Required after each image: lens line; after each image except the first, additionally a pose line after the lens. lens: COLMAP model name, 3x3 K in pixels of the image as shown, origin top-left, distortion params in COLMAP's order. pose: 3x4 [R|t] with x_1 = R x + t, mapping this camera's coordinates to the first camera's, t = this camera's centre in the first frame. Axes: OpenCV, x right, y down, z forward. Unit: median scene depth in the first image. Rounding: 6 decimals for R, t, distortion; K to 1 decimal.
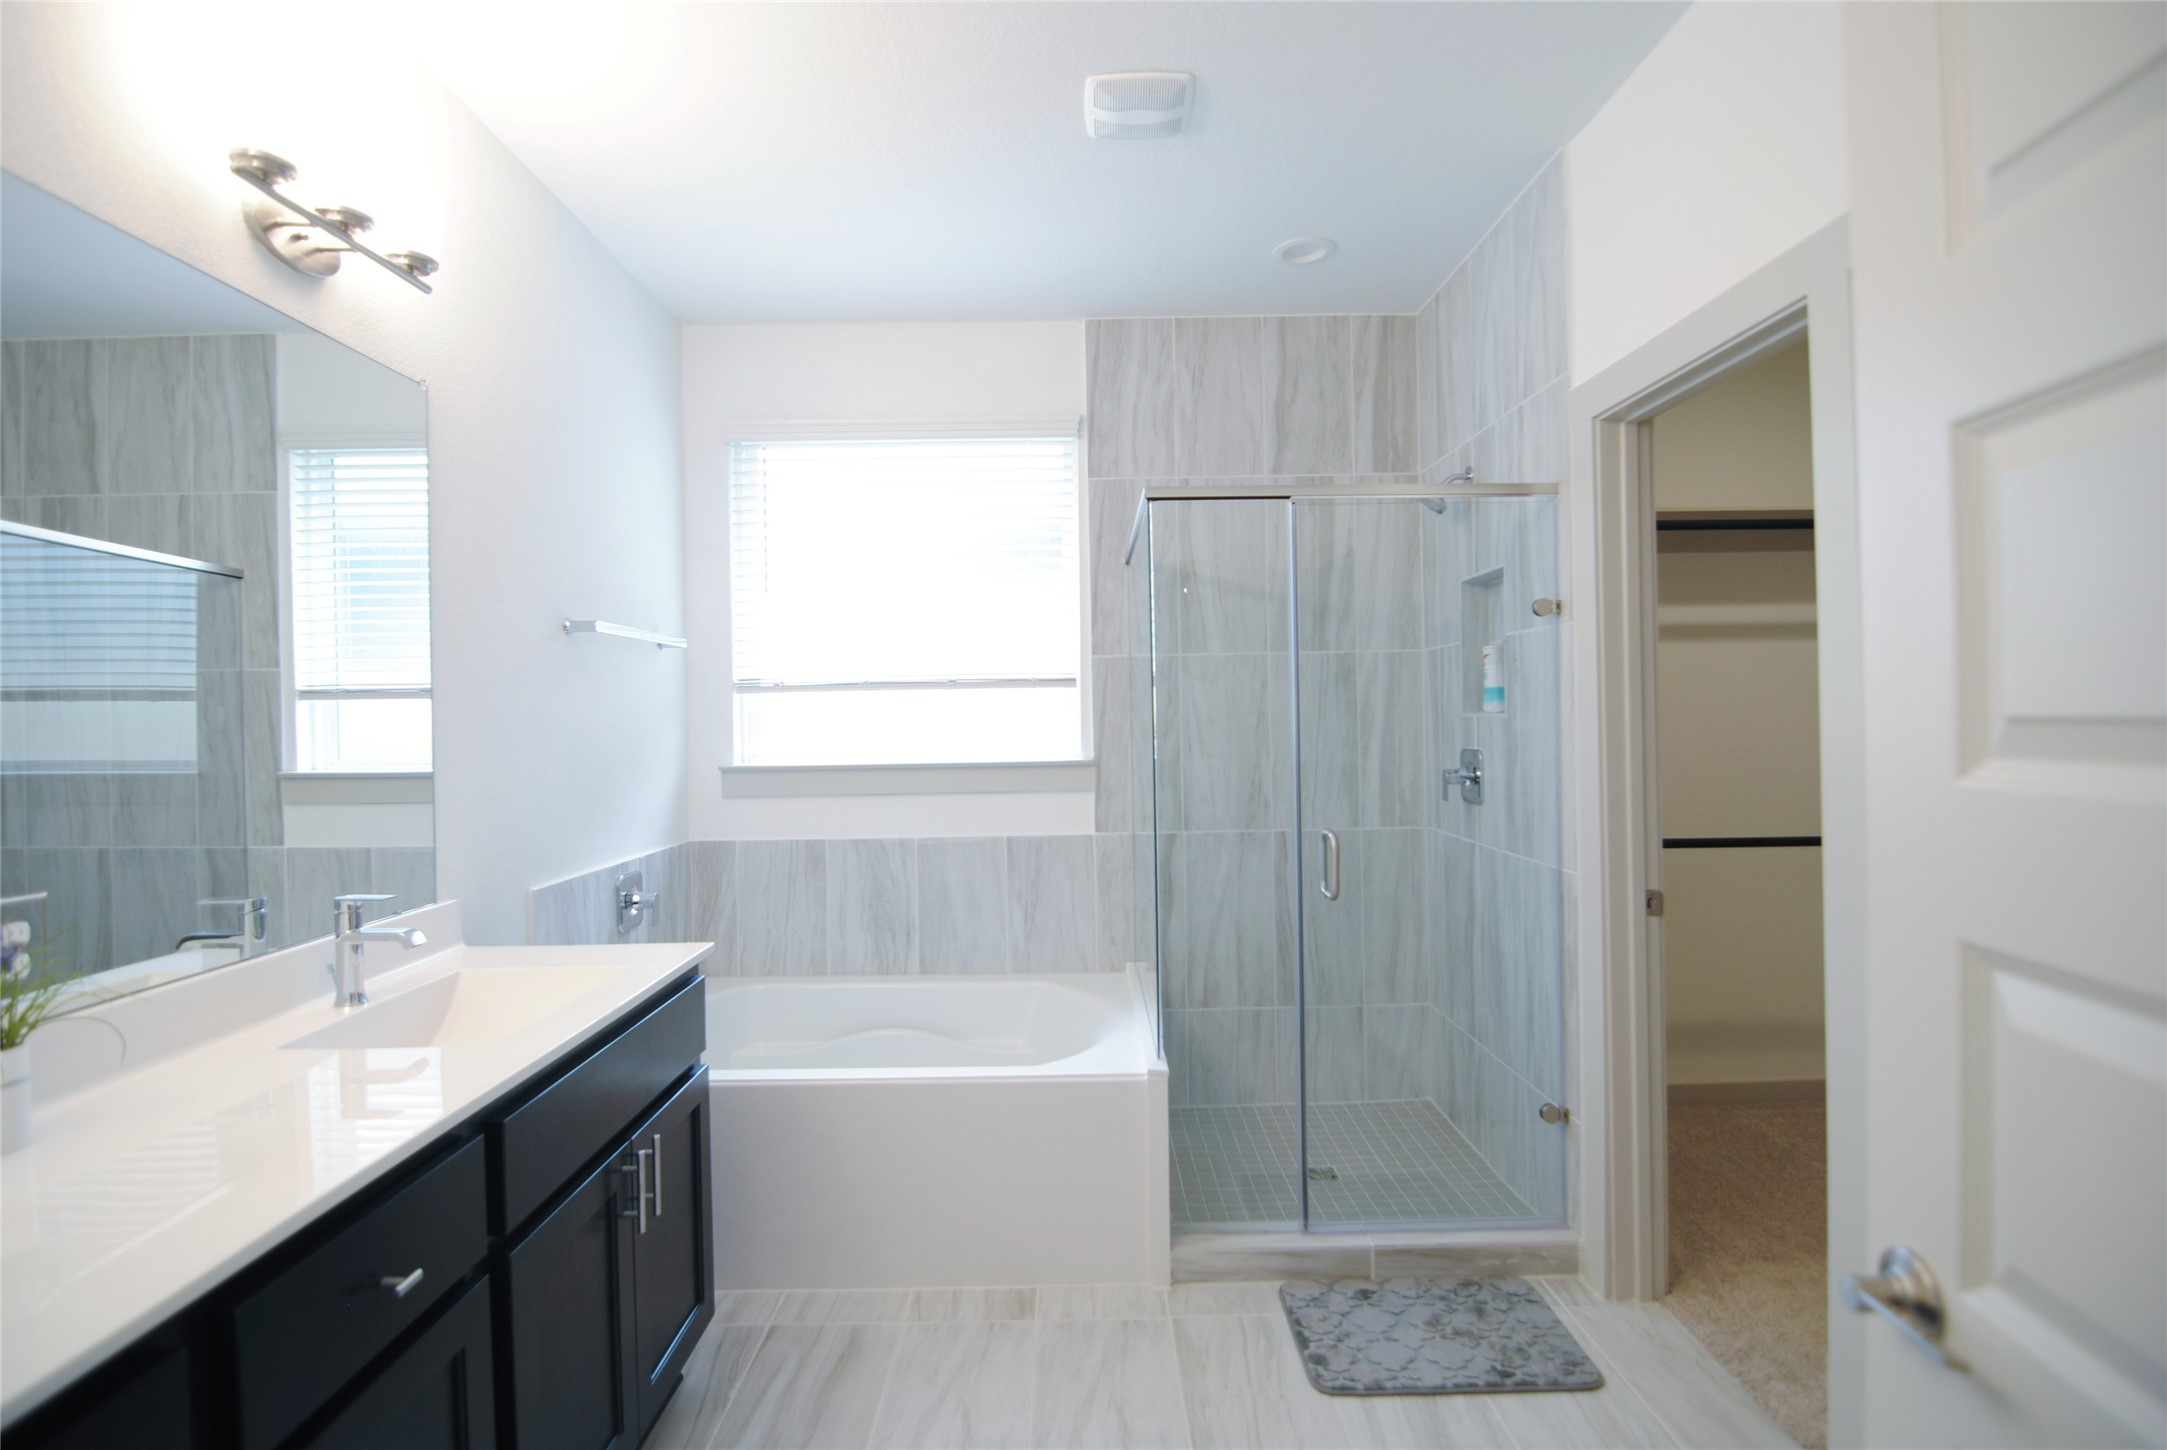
lens RADIAL K [[1050.6, 0, 1080.8], [0, 1050.6, 715.3], [0, 0, 1]] dist [0.002544, -0.017634]
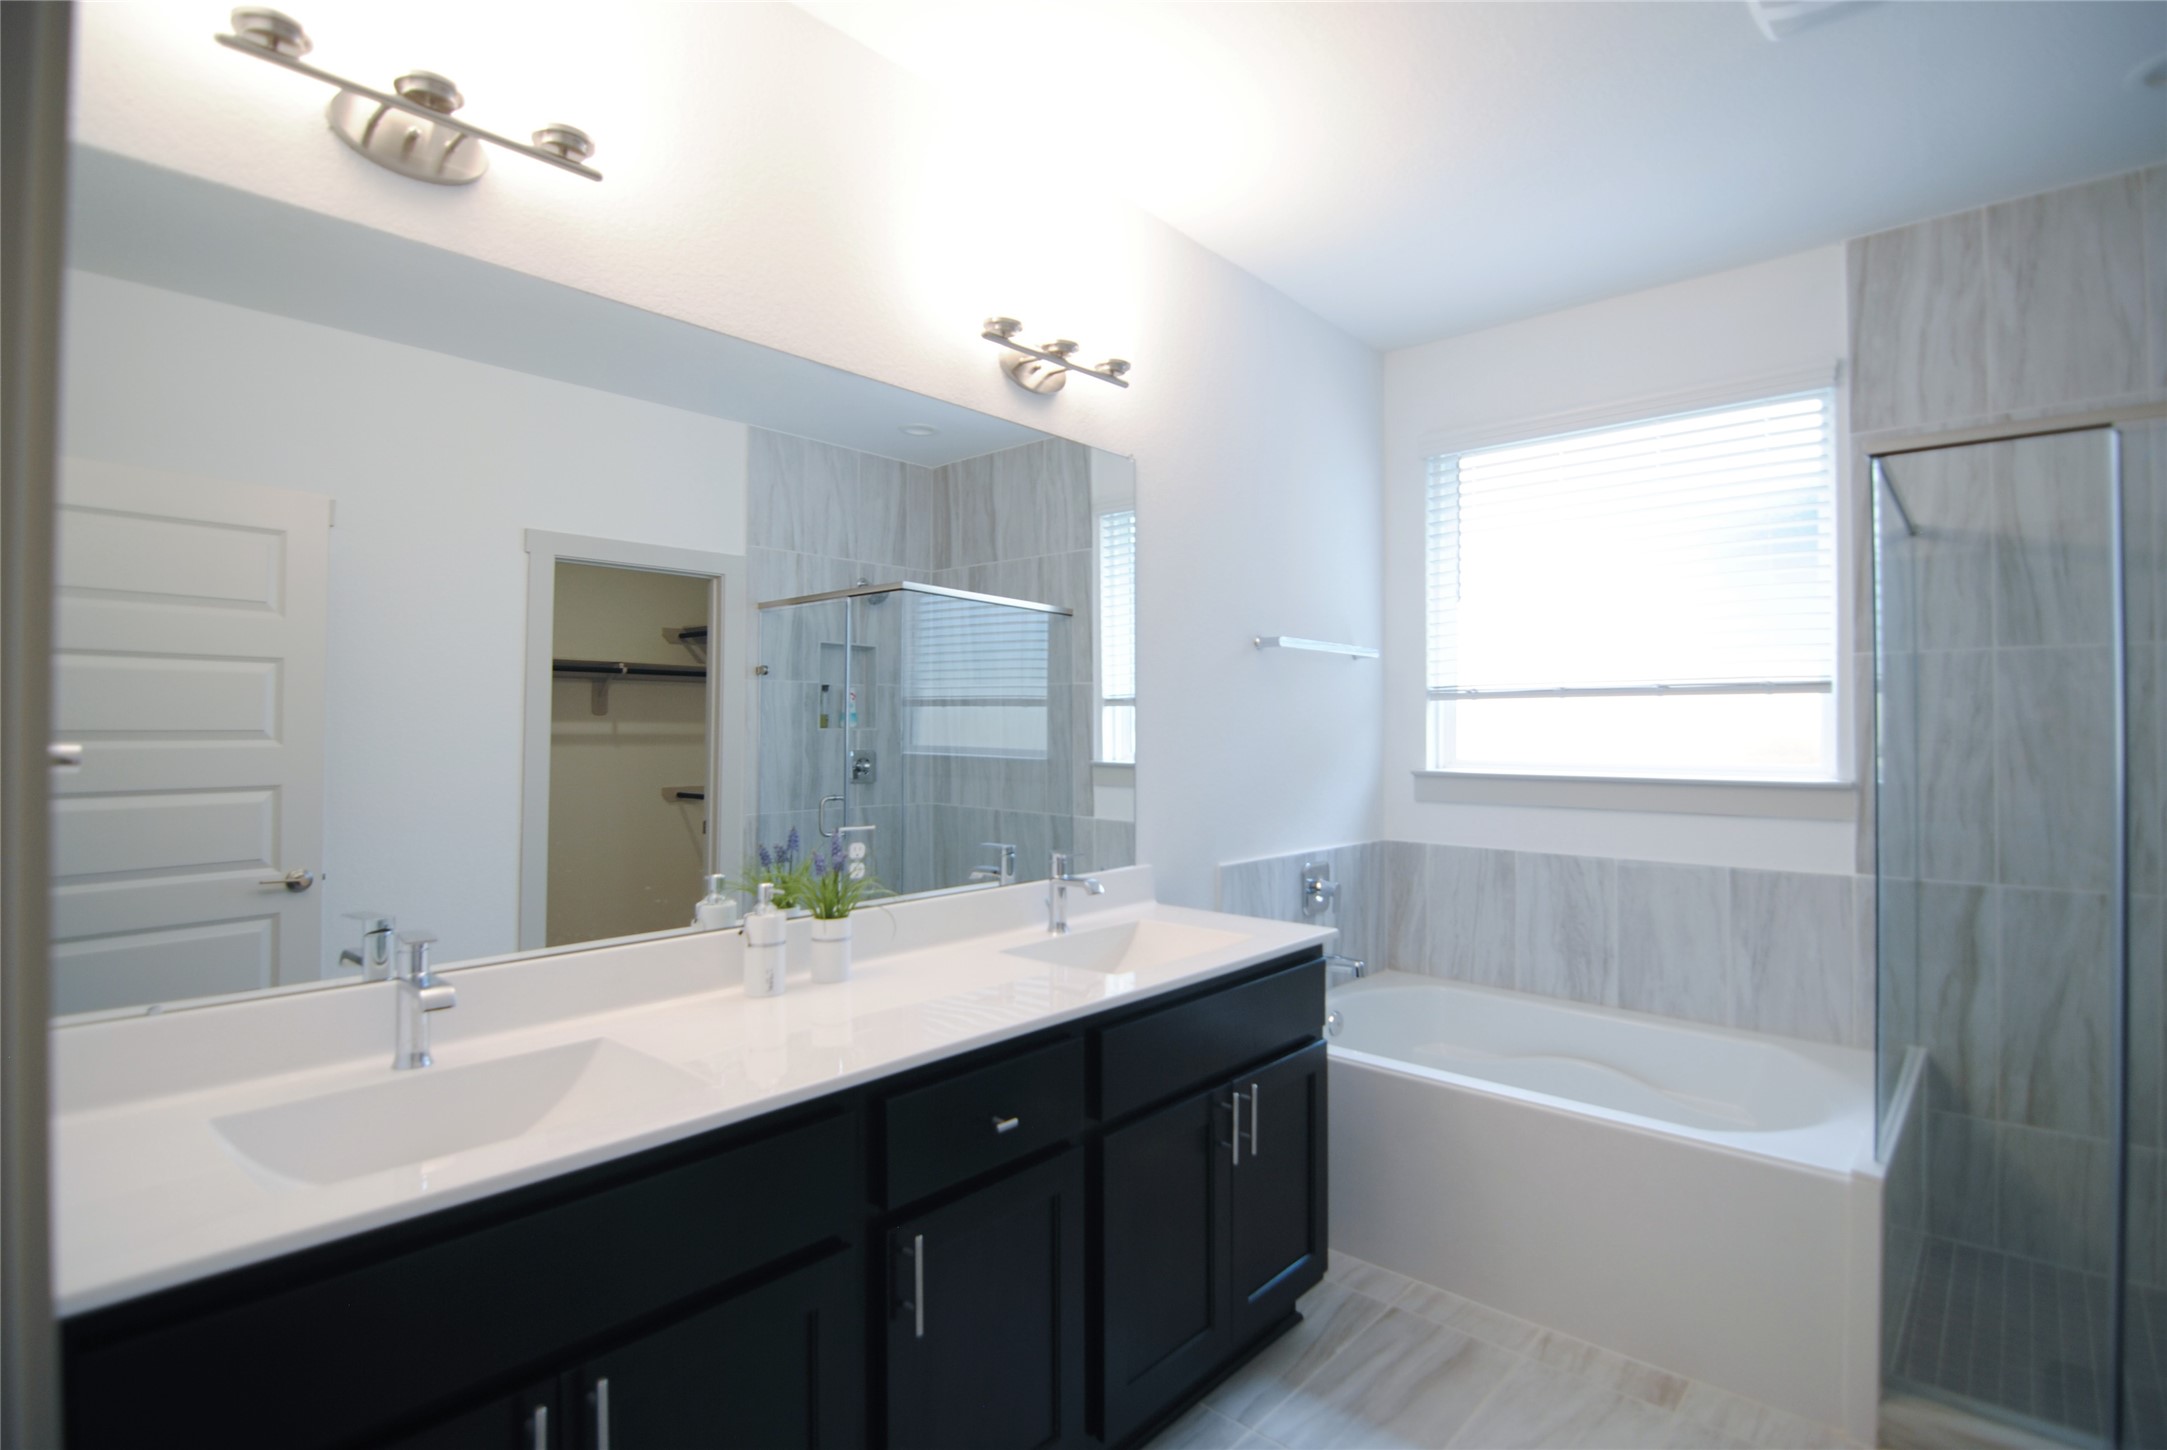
lens RADIAL K [[1050.6, 0, 1080.8], [0, 1050.6, 715.3], [0, 0, 1]] dist [0.002544, -0.017634]
pose [[0.739686, 0.008111, -0.672903, 0.115257], [-0.013379, 0.999907, -0.002654, 0.000680], [0.672819, 0.010965, 0.739726, 0.009154]]
